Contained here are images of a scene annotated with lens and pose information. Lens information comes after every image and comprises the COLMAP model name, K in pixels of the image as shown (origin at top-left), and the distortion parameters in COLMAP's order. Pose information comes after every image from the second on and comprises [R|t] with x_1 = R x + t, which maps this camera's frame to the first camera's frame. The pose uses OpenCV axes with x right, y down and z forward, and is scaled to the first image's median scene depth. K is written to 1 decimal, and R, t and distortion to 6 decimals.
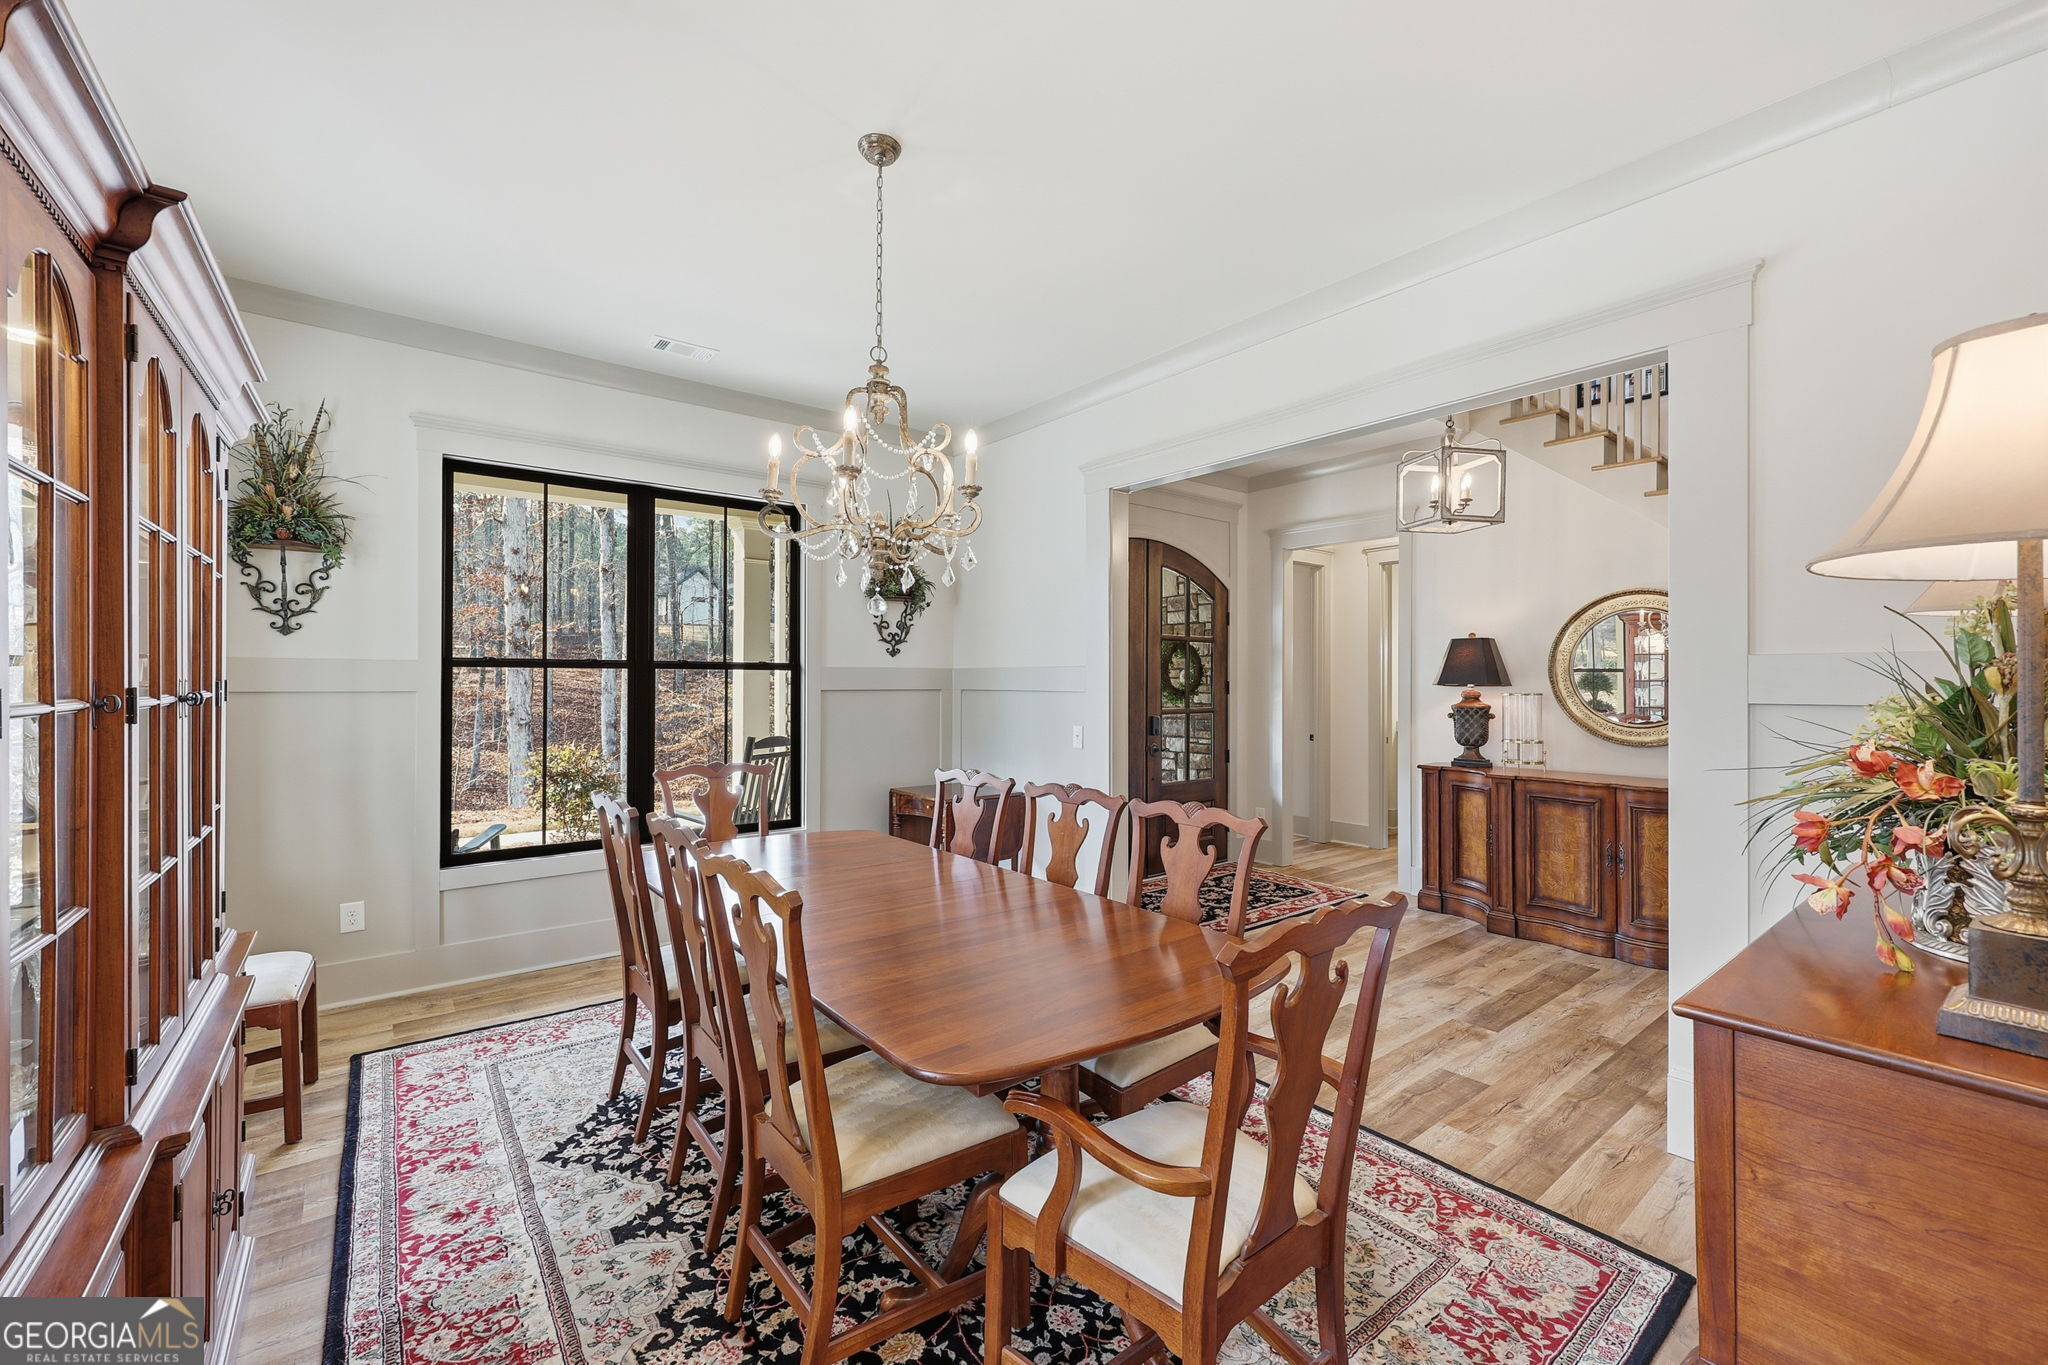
lens RADIAL K [[810.6, 0, 1037.9], [0, 810.6, 681.1], [0, 0, 1]] dist [0.001611, 0.000192]
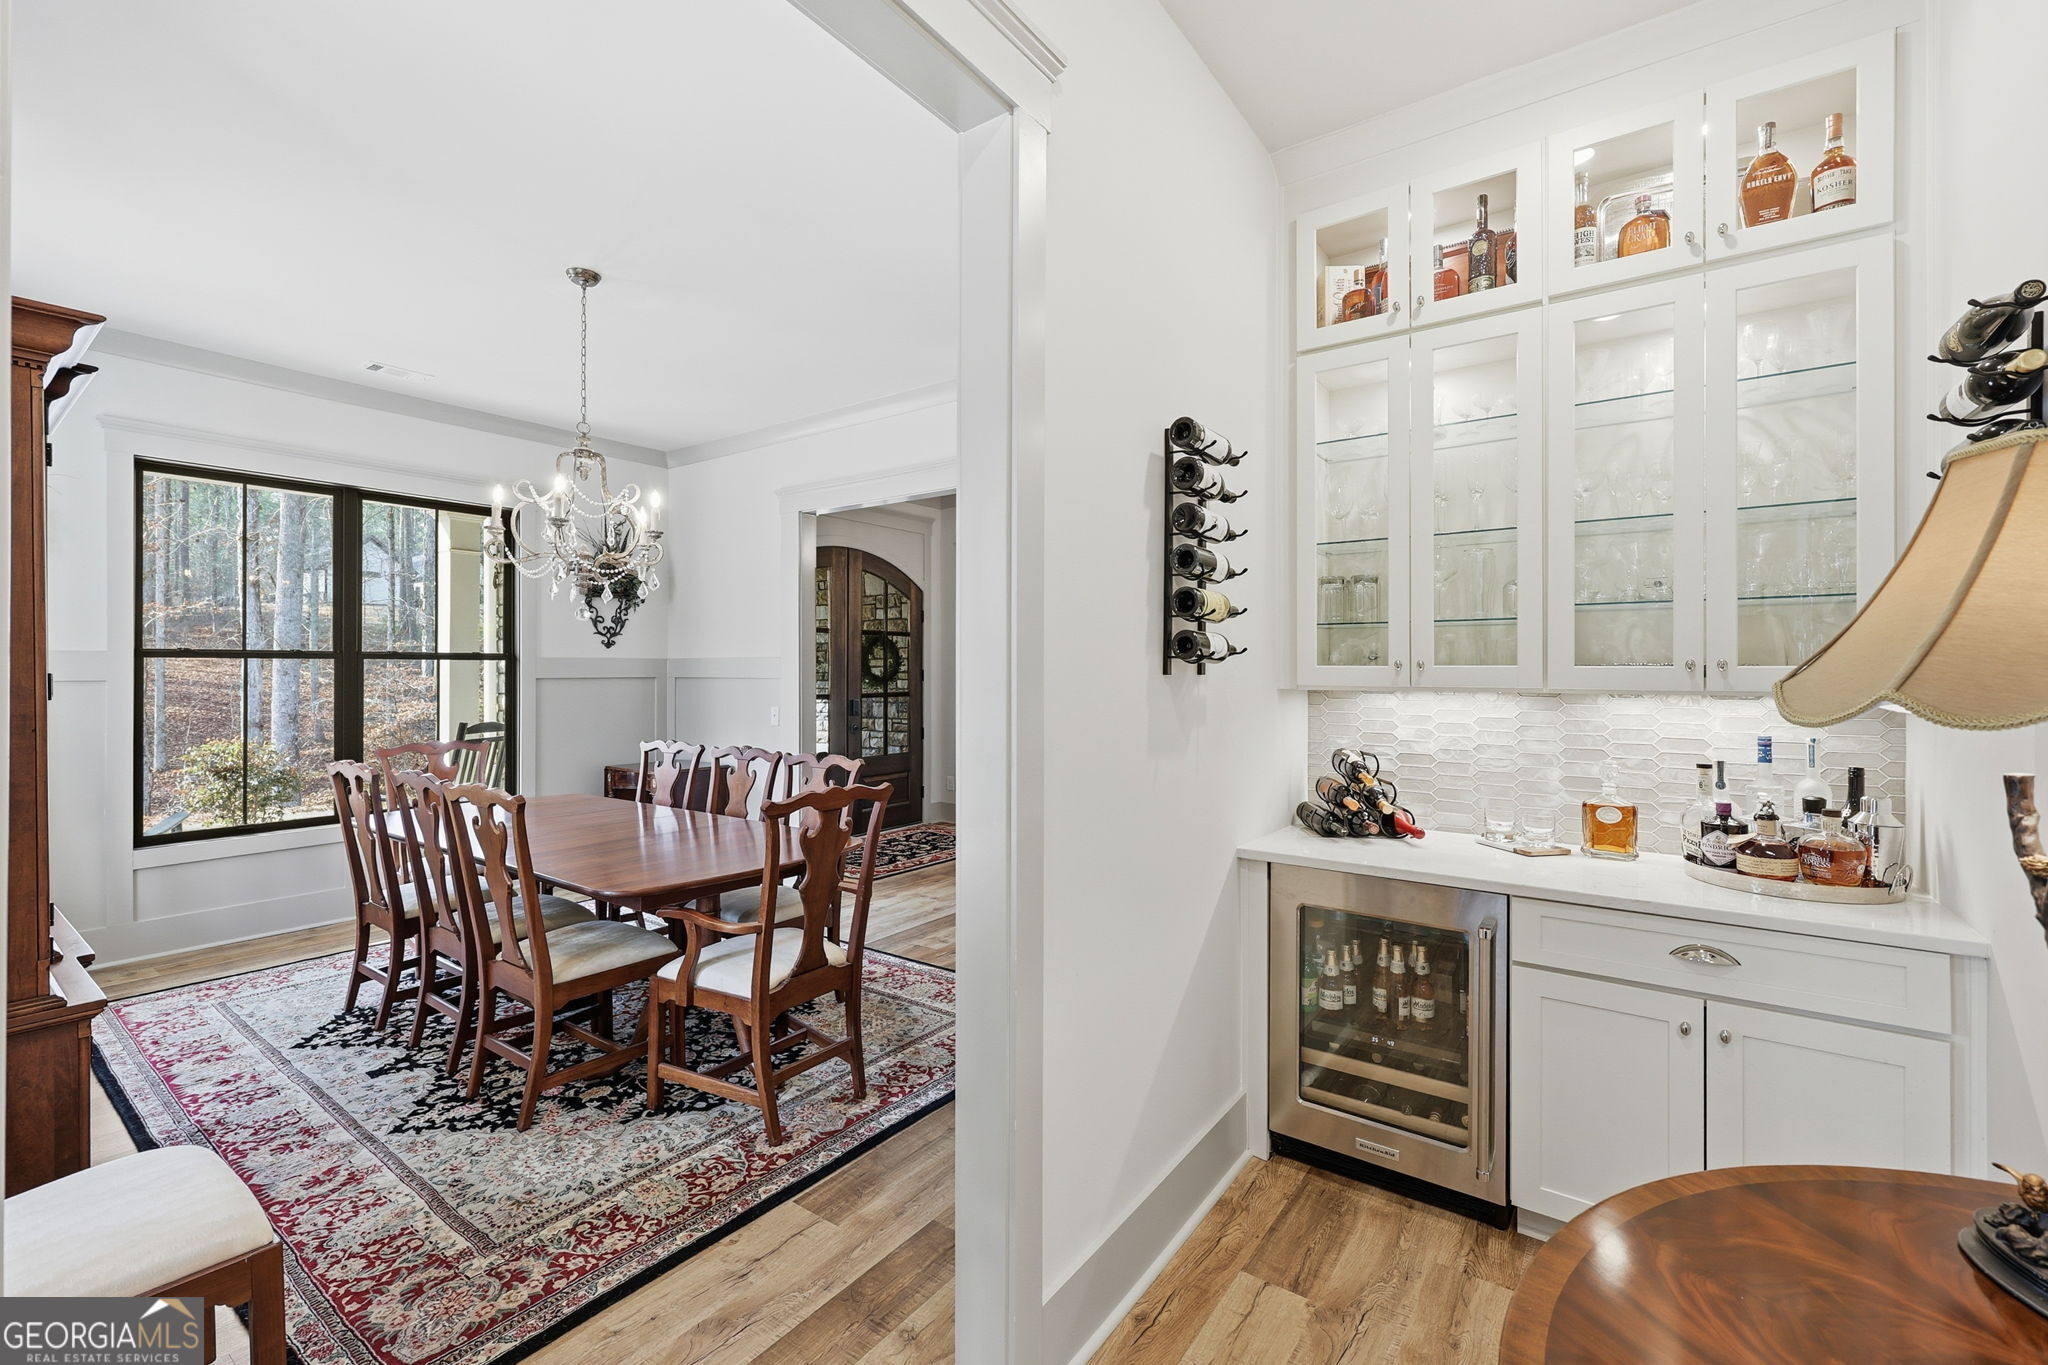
lens RADIAL K [[839.3, 0, 1017.8], [0, 839.3, 670.8], [0, 0, 1]] dist [0.000709, 0.000328]
pose [[0.966200, -0.002809, 0.257778, 0.111966], [0.002788, 0.999996, 0.000447, 0.003425], [-0.257778, 0.000287, 0.966204, -0.427340]]
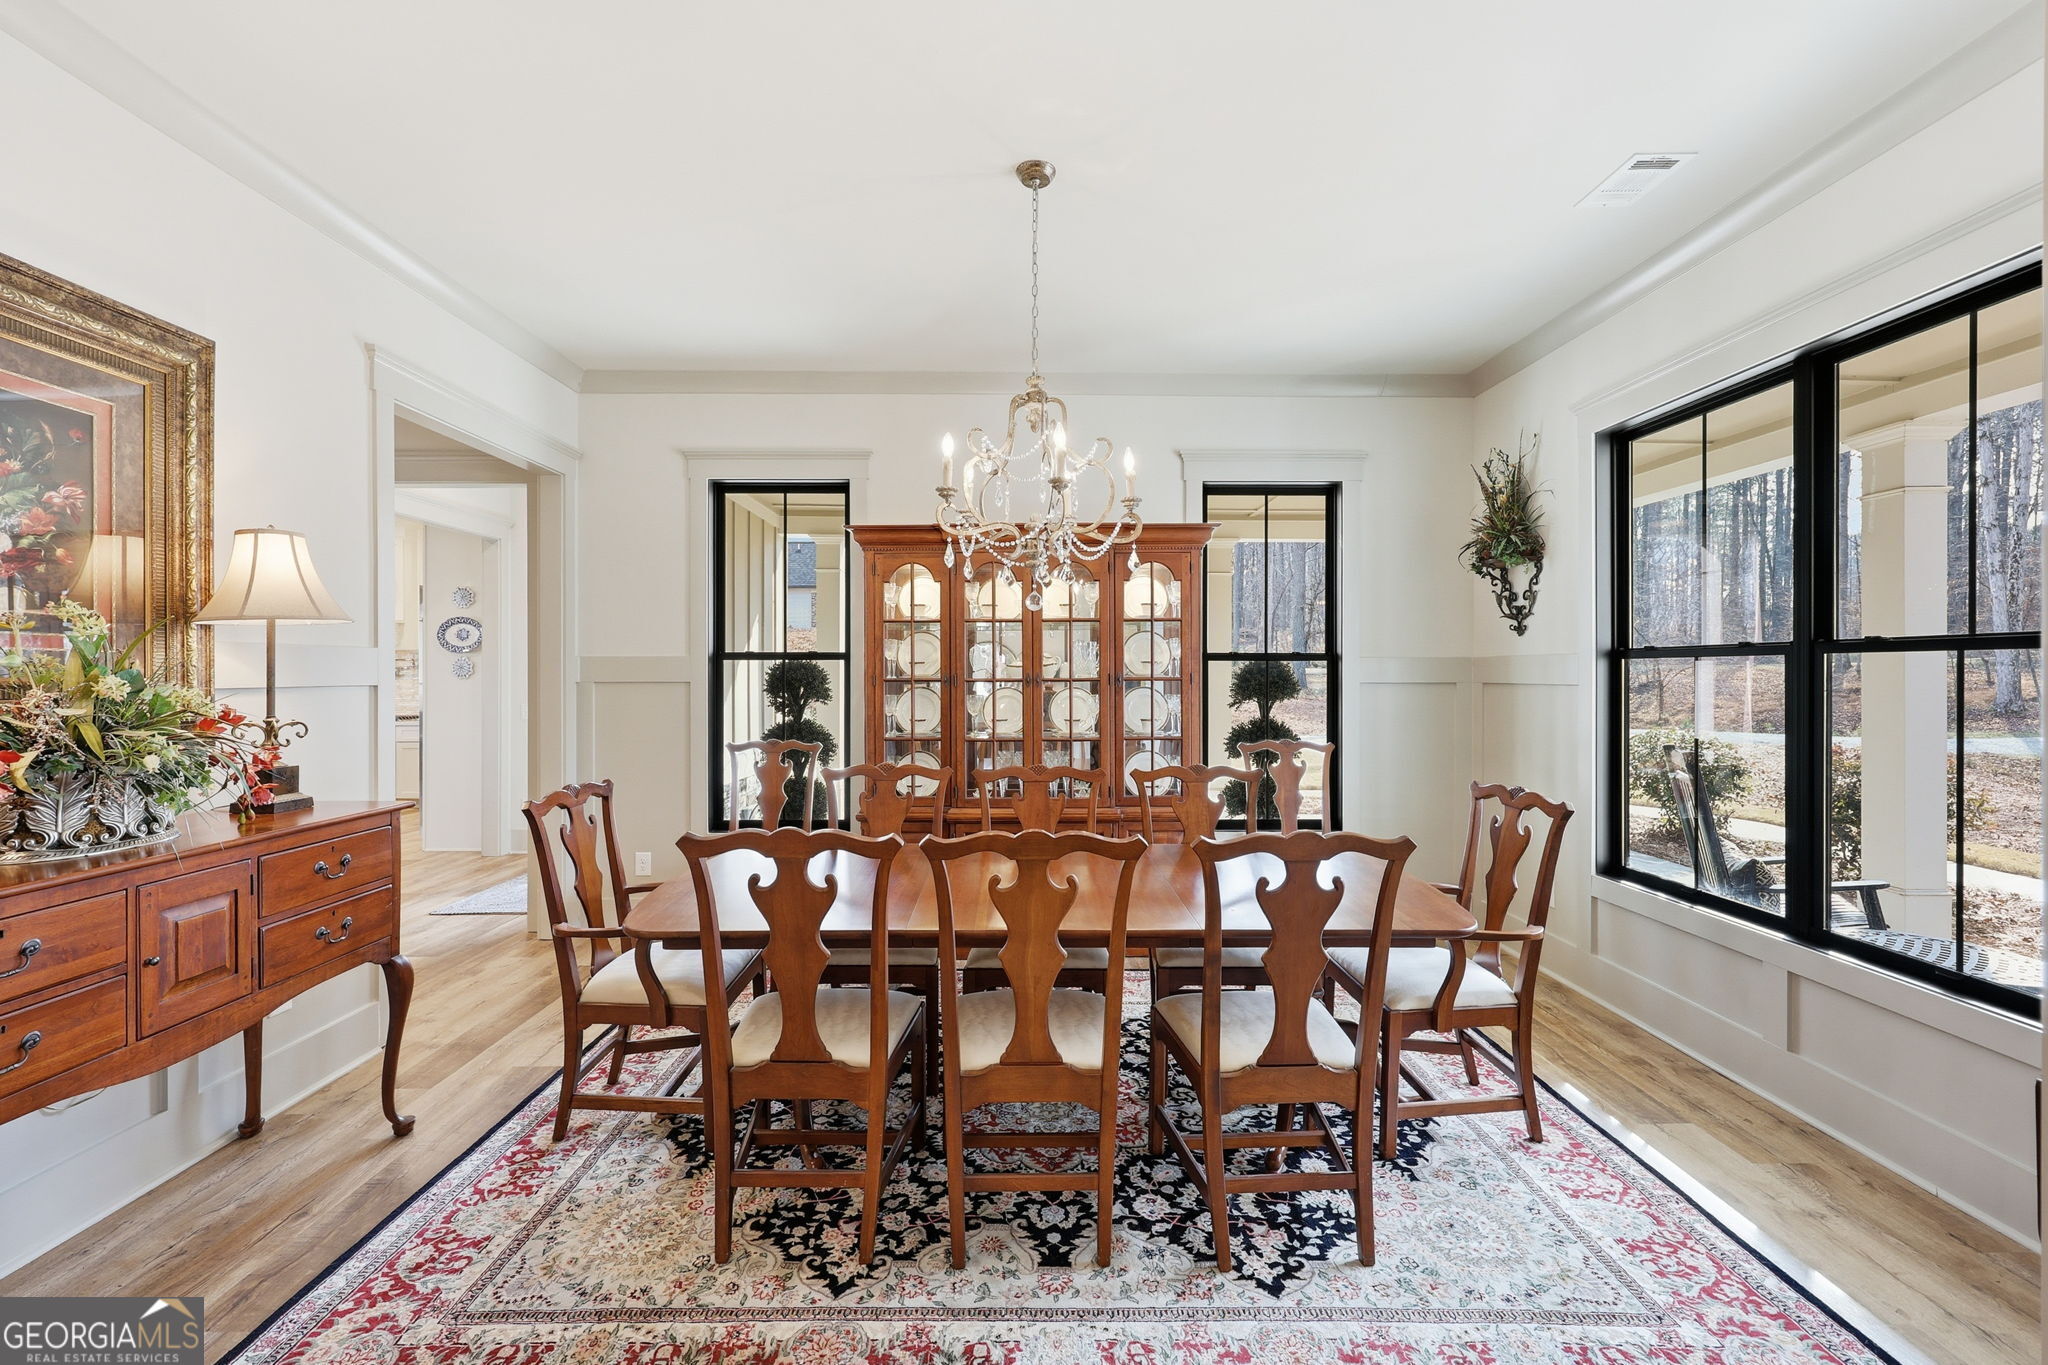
lens RADIAL K [[809.4, 0, 999.0], [0, 809.4, 682.7], [0, 0, 1]] dist [0.008069, 0.000151]
pose [[0.638399, -0.001245, 0.769704, -0.848225], [0.003595, 0.999993, -0.001364, 0.006087], [-0.769697, 0.003638, 0.638399, 0.293450]]
